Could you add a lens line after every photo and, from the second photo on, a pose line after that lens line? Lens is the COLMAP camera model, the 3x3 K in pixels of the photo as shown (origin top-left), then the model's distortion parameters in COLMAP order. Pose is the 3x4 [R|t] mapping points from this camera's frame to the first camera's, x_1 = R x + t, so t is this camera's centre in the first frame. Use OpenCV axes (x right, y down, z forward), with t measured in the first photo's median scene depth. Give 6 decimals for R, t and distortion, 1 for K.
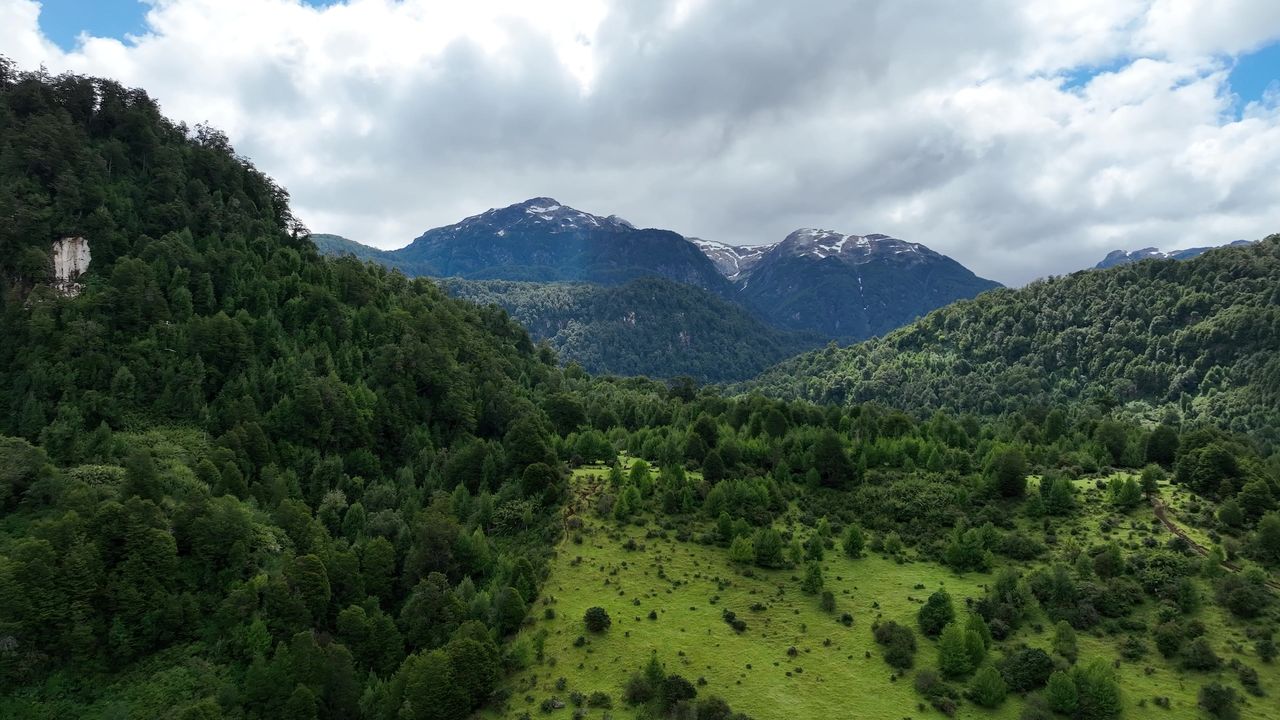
lens RADIAL K [[899.3, 0, 641.3], [0, 899.3, 366.6], [0, 0, 1]] dist [0.000535, 0.012261]
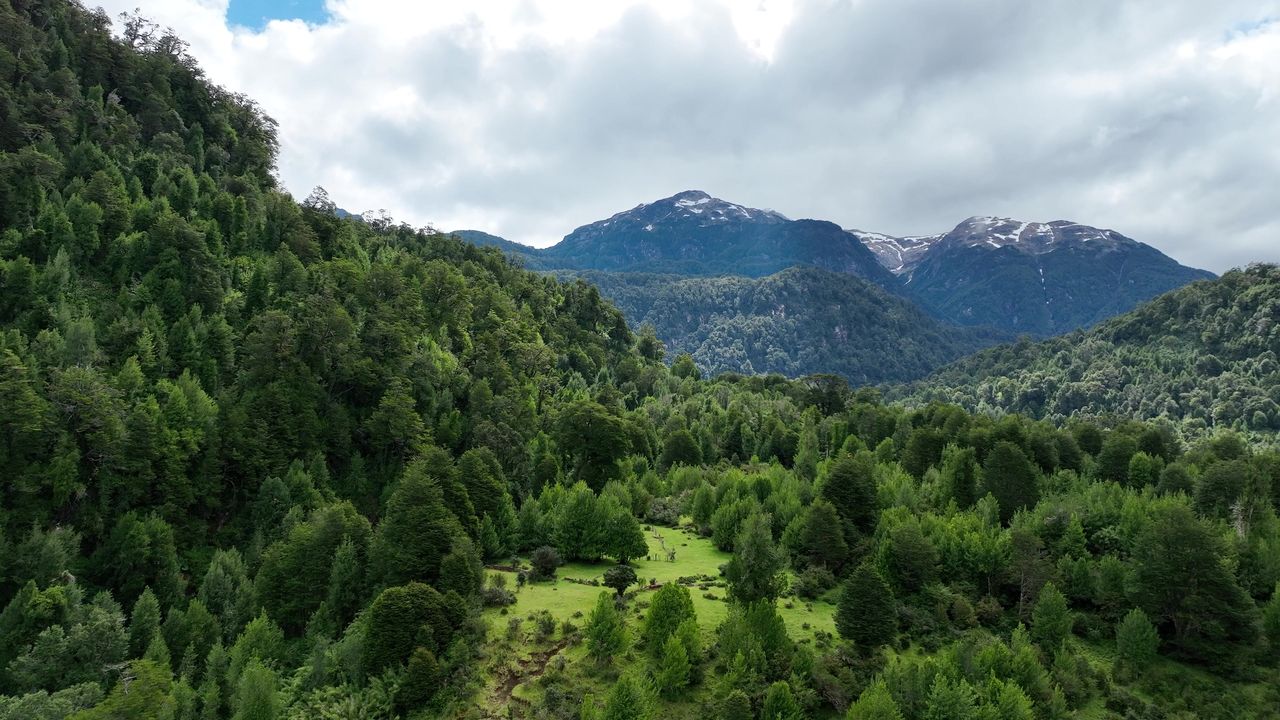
lens RADIAL K [[899.3, 0, 642.9], [0, 899.3, 361.3], [0, 0, 1]] dist [0.000535, 0.012261]
pose [[0.985250, 0.002853, -0.171097, 0.050222], [-0.003791, 0.999979, -0.005161, 0.010251], [0.171079, 0.005734, 0.985241, 0.590515]]
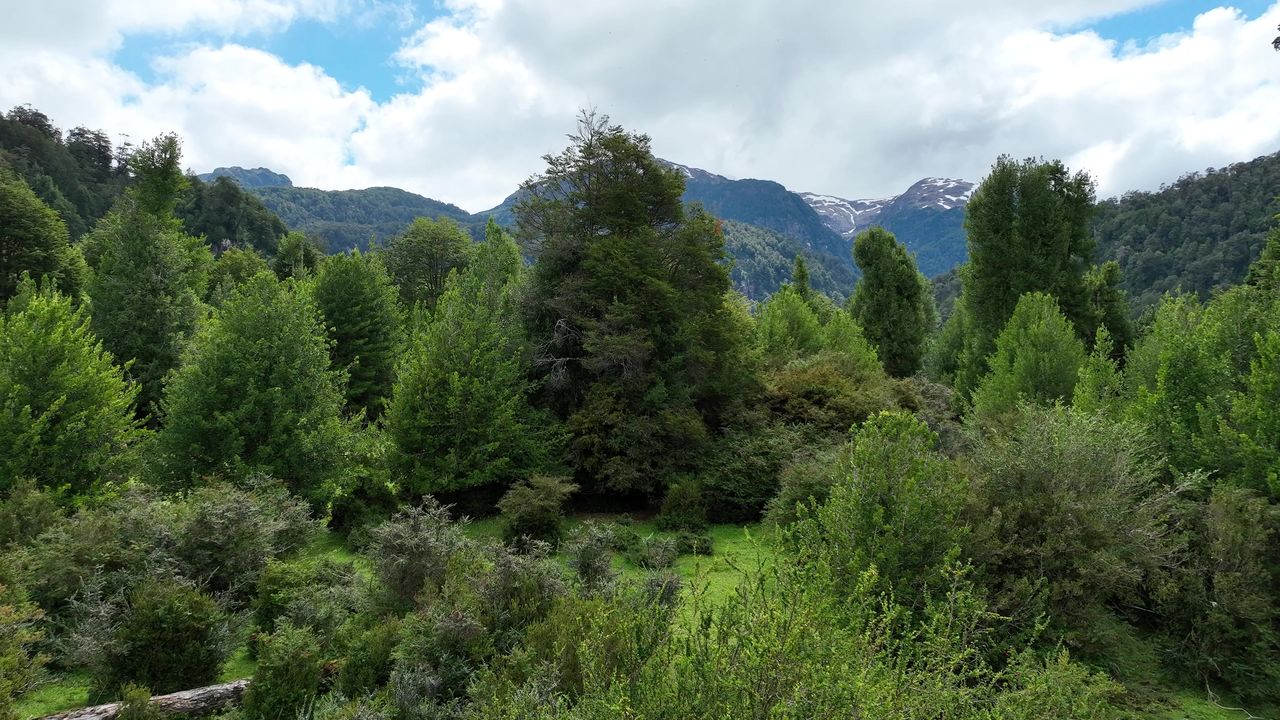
lens RADIAL K [[899.3, 0, 640.5], [0, 899.3, 355.5], [0, 0, 1]] dist [0.000535, 0.012261]
pose [[0.988634, 0.002316, -0.150323, 0.515750], [0.000676, 0.999803, 0.019854, 0.100318], [0.150340, -0.019730, 0.988438, 1.014760]]
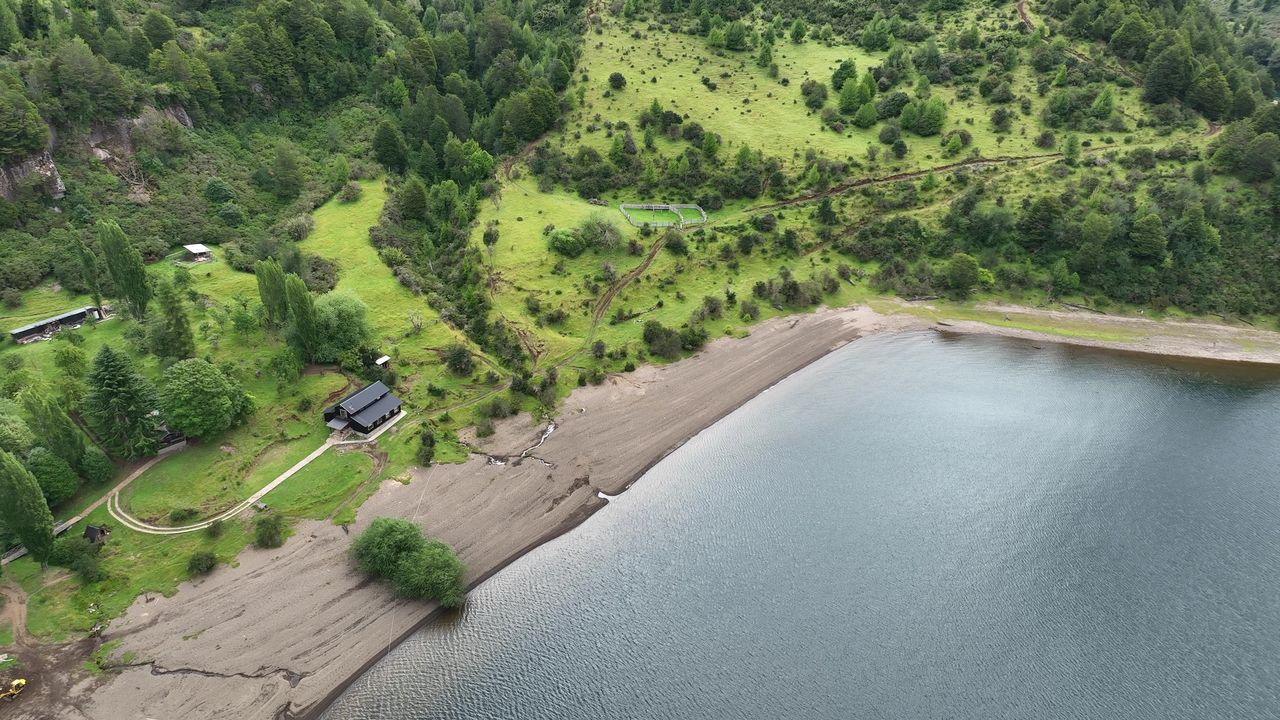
lens RADIAL K [[899.3, 0, 642.3], [0, 899.3, 352.7], [0, 0, 1]] dist [0.000535, 0.012261]
pose [[0.999830, -0.015205, 0.010447, -0.023502], [0.008664, 0.886986, 0.461715, -0.007171], [-0.016287, -0.461546, 0.886967, -0.426260]]
